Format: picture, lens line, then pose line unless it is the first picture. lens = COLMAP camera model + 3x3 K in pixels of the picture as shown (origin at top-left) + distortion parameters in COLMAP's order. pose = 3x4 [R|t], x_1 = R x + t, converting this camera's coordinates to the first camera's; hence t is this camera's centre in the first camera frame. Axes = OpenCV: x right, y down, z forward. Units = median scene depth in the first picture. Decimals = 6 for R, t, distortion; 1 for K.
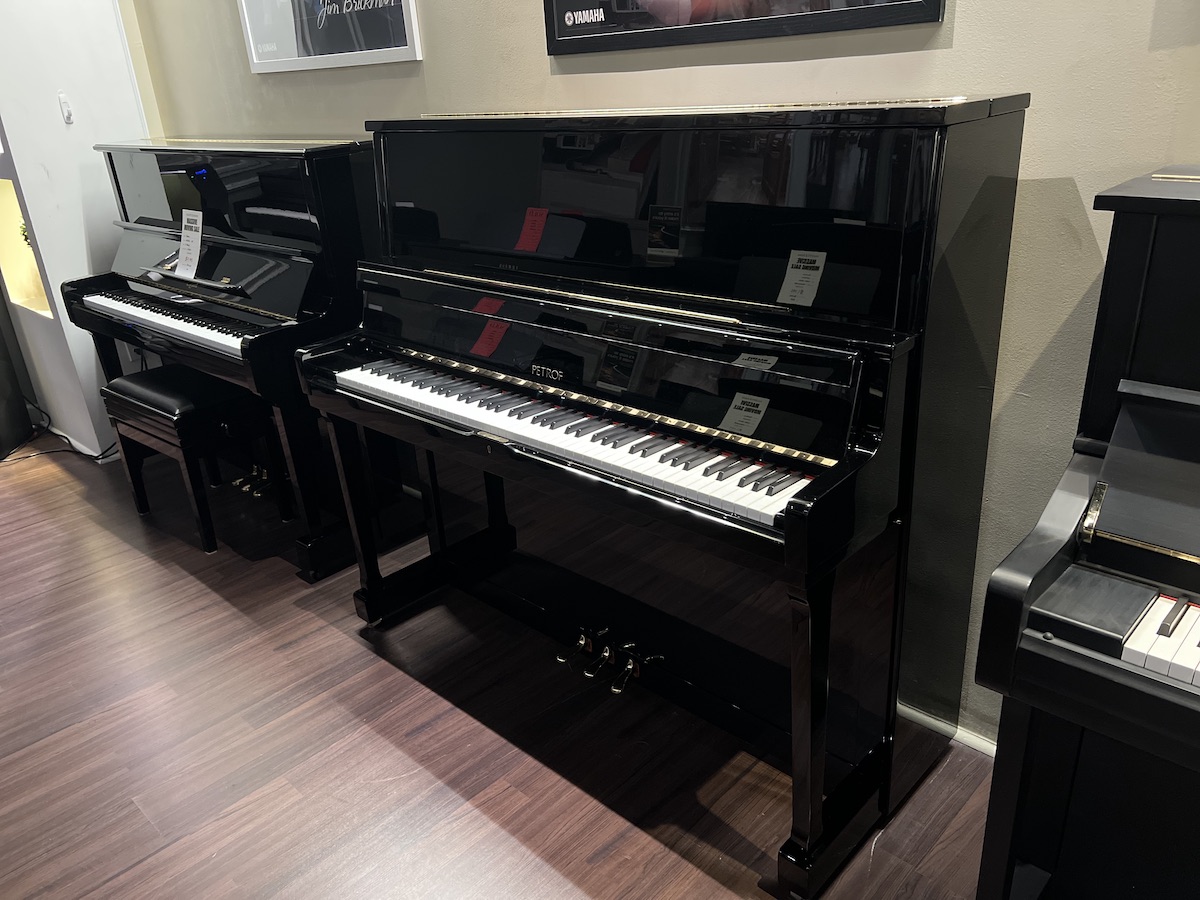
lens RADIAL K [[904.5, 0, 599.6], [0, 904.5, 454.6], [0, 0, 1]] dist [0.045321, -0.038745]
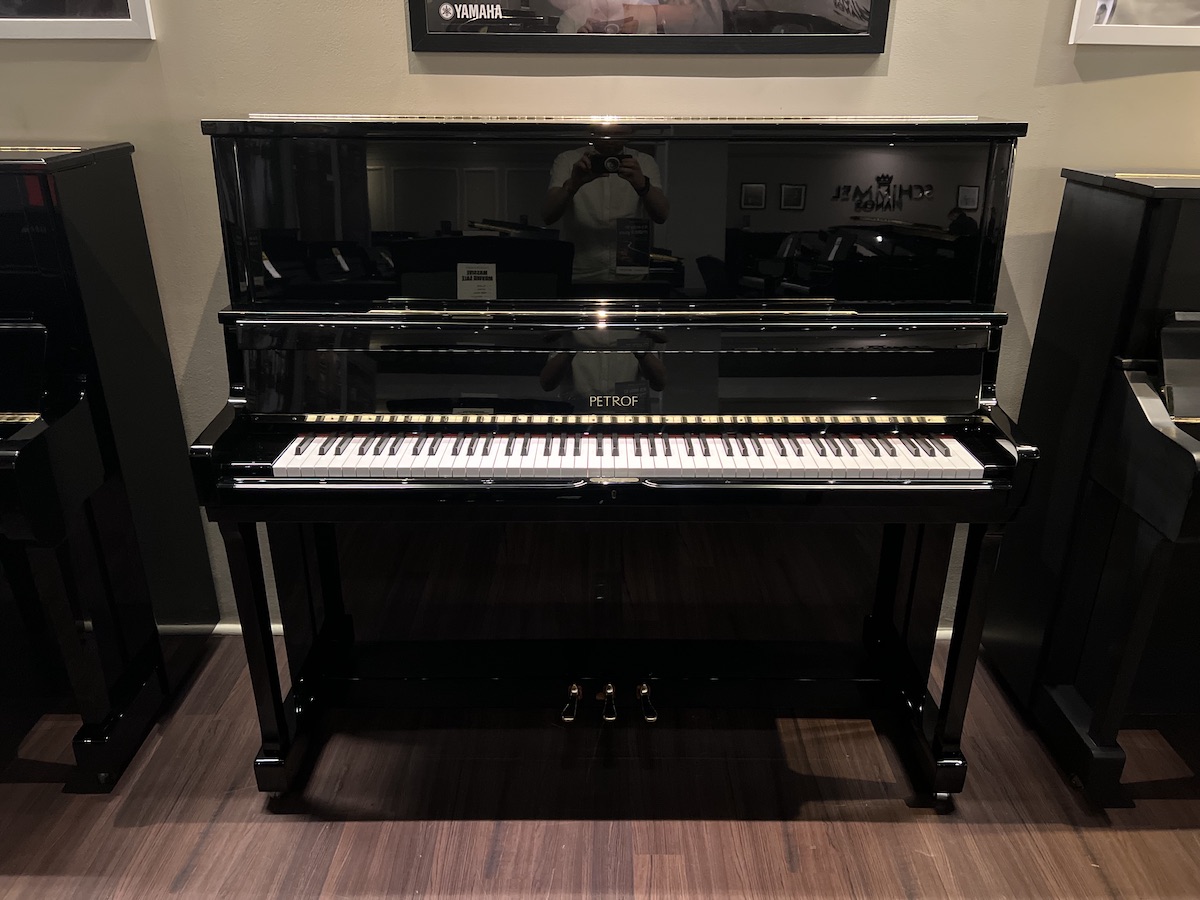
lens RADIAL K [[904.5, 0, 605.9], [0, 904.5, 452.6], [0, 0, 1]] dist [0.045321, -0.038745]
pose [[0.720252, -0.213338, 0.660094, -0.603153], [0.224586, 0.972002, 0.069091, -0.093394], [-0.656352, 0.098485, 0.747999, 0.289815]]
